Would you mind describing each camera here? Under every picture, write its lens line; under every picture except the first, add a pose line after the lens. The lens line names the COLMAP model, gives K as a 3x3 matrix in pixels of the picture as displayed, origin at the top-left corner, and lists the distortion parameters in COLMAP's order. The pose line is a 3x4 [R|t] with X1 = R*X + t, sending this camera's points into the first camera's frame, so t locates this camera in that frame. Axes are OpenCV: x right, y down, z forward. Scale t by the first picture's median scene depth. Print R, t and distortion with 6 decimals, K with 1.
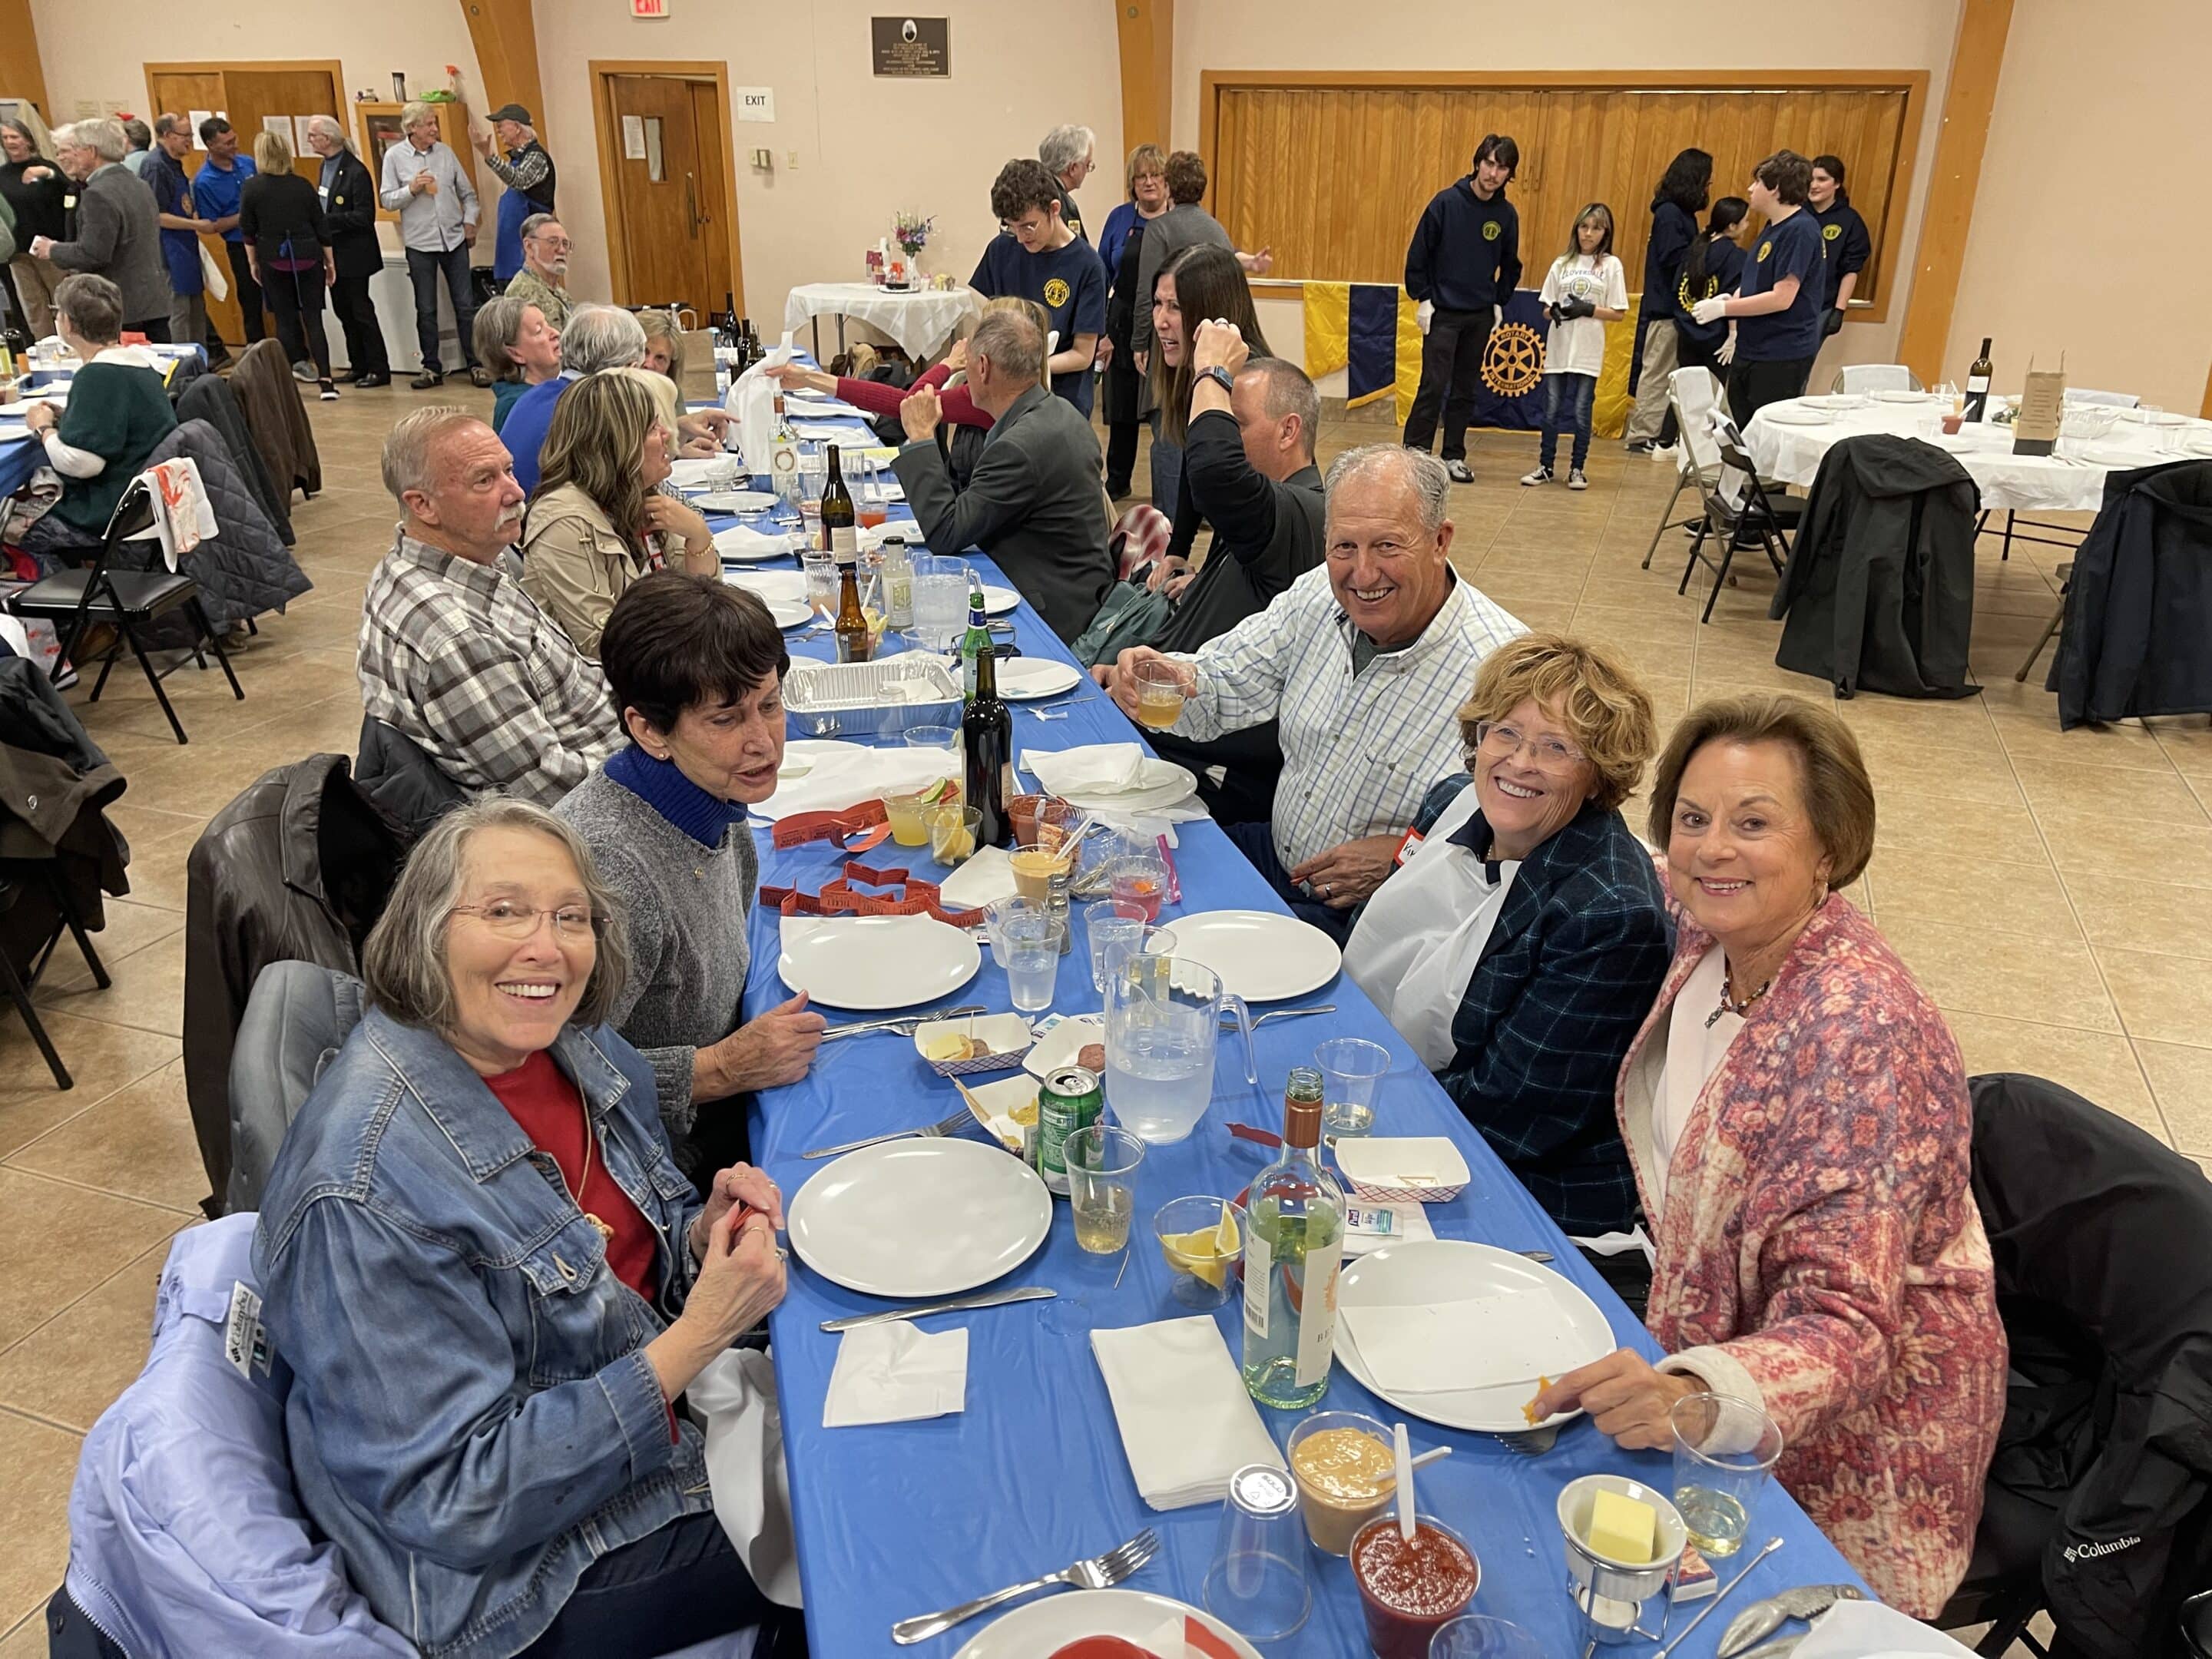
lens RADIAL K [[1778.4, 0, 1060.0], [0, 1778.4, 829.5], [0, 0, 1]] dist [0.051955, -0.004018]
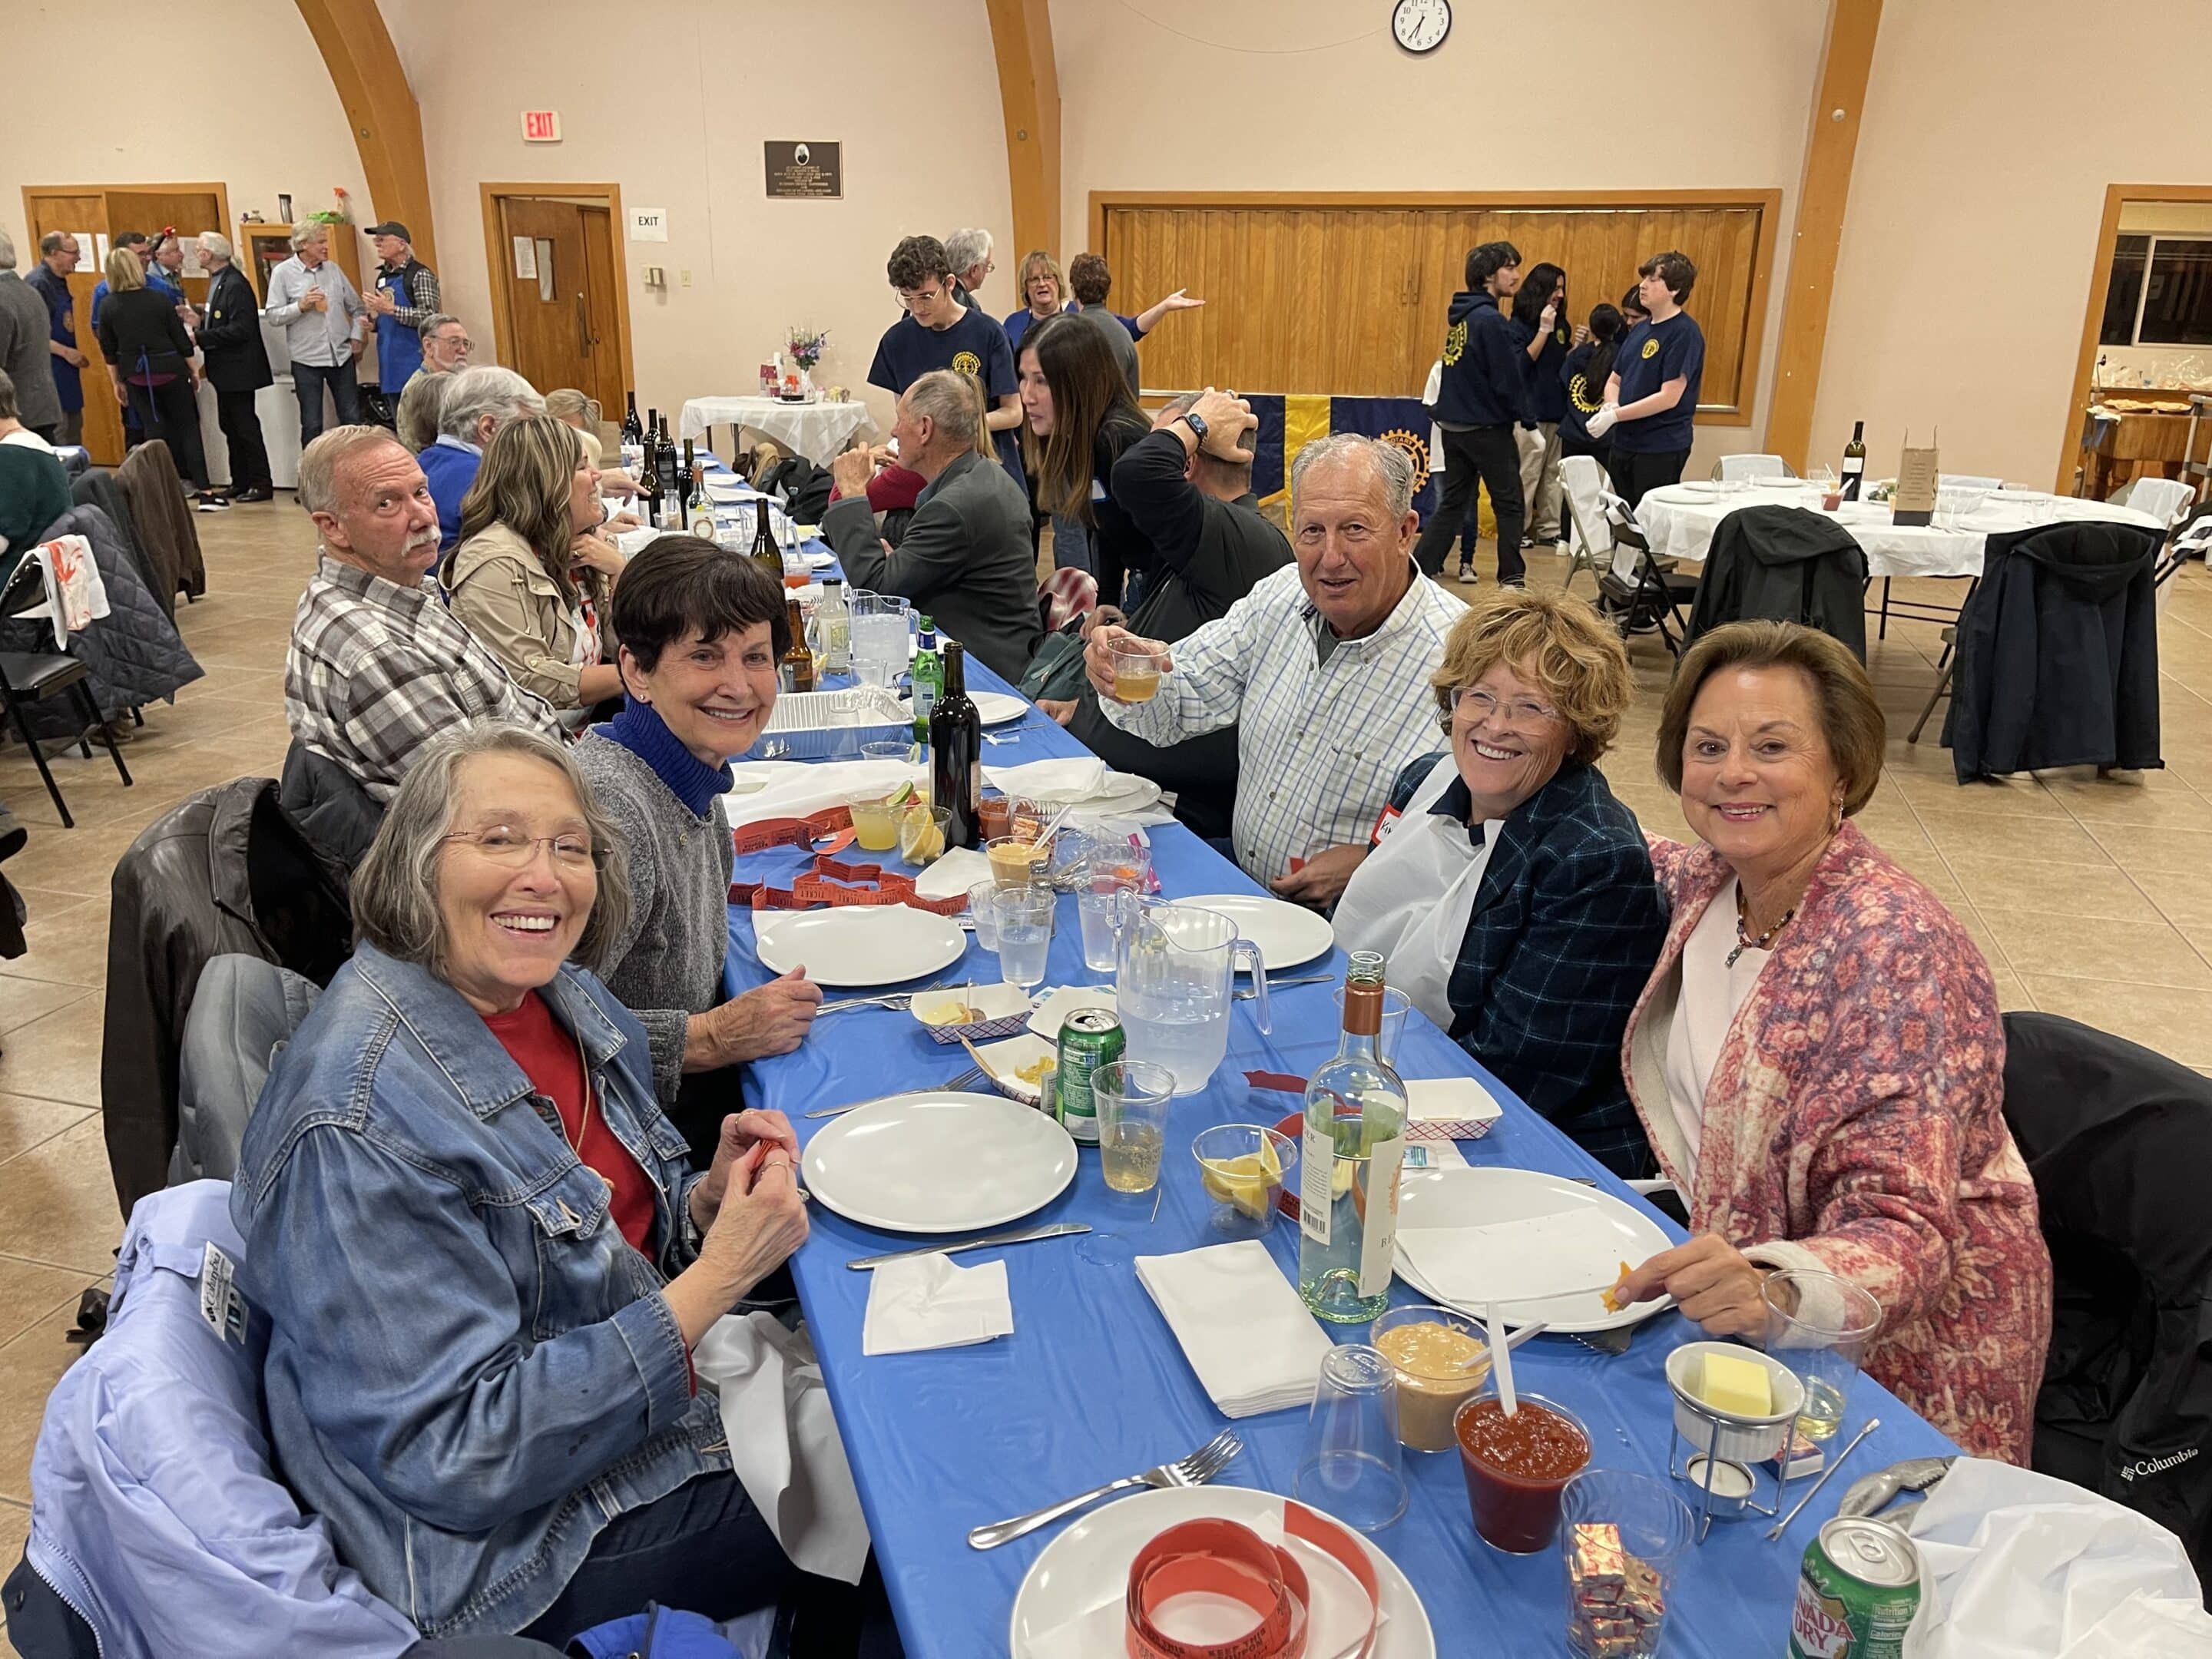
lens RADIAL K [[1778.4, 0, 1060.0], [0, 1778.4, 829.5], [0, 0, 1]] dist [0.051955, -0.004018]
pose [[0.998202, -0.017162, 0.057439, -0.061564], [0.020669, 0.997922, -0.061030, 0.092994], [-0.056272, 0.062108, 0.996482, 0.035270]]
